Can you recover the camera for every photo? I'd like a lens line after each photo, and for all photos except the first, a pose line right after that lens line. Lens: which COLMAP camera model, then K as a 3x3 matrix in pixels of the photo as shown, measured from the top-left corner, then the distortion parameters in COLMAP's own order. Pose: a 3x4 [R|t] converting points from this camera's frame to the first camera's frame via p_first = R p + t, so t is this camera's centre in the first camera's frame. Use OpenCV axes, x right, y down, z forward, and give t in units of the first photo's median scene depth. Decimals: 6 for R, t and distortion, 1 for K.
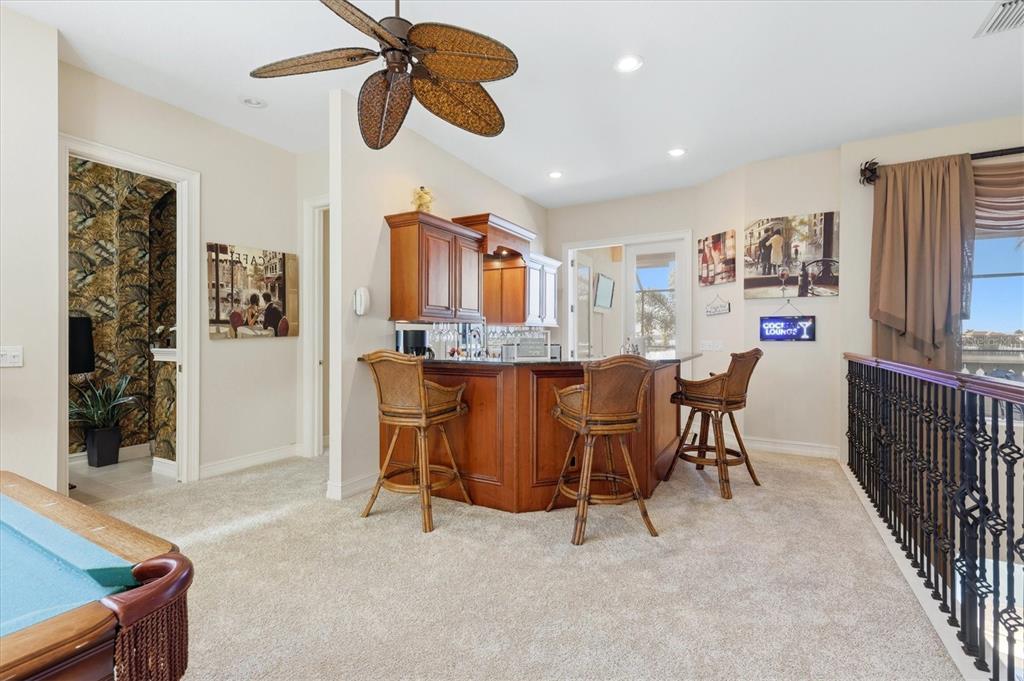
lens RADIAL K [[458.1, 0, 510.2], [0, 458.1, 339.6], [0, 0, 1]] dist [0.002565, -0.000229]
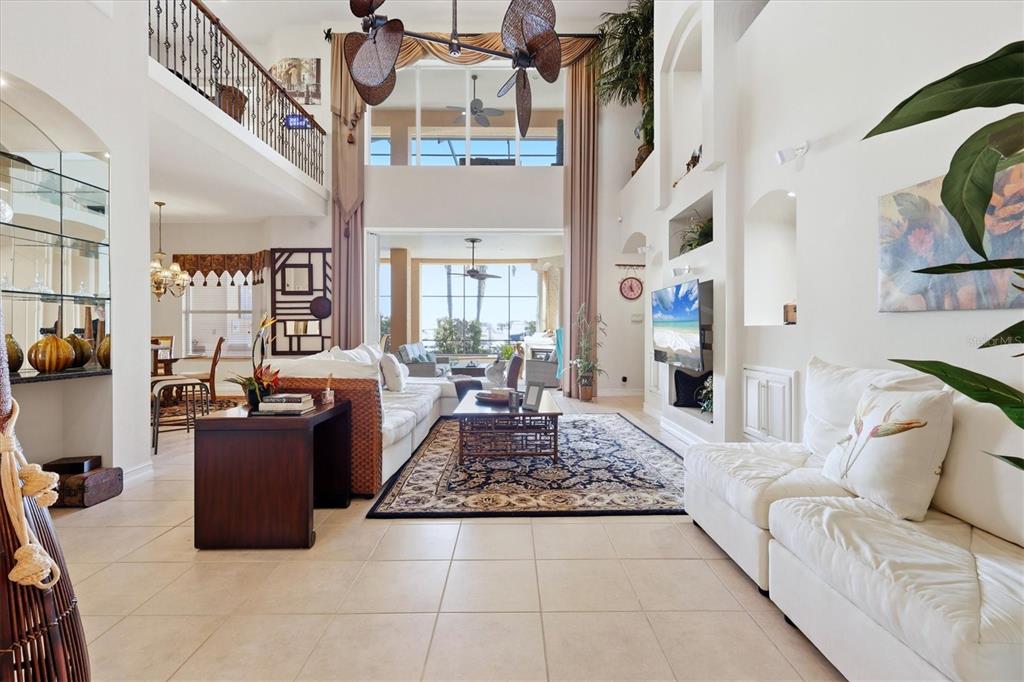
lens RADIAL K [[458.1, 0, 509.3], [0, 458.1, 335.5], [0, 0, 1]] dist [0.002565, -0.000229]
pose [[0.869919, -0.003091, 0.493184, 0.438670], [-0.000386, 0.999976, 0.006948, 0.804701], [-0.493194, -0.006235, 0.869897, -0.965972]]
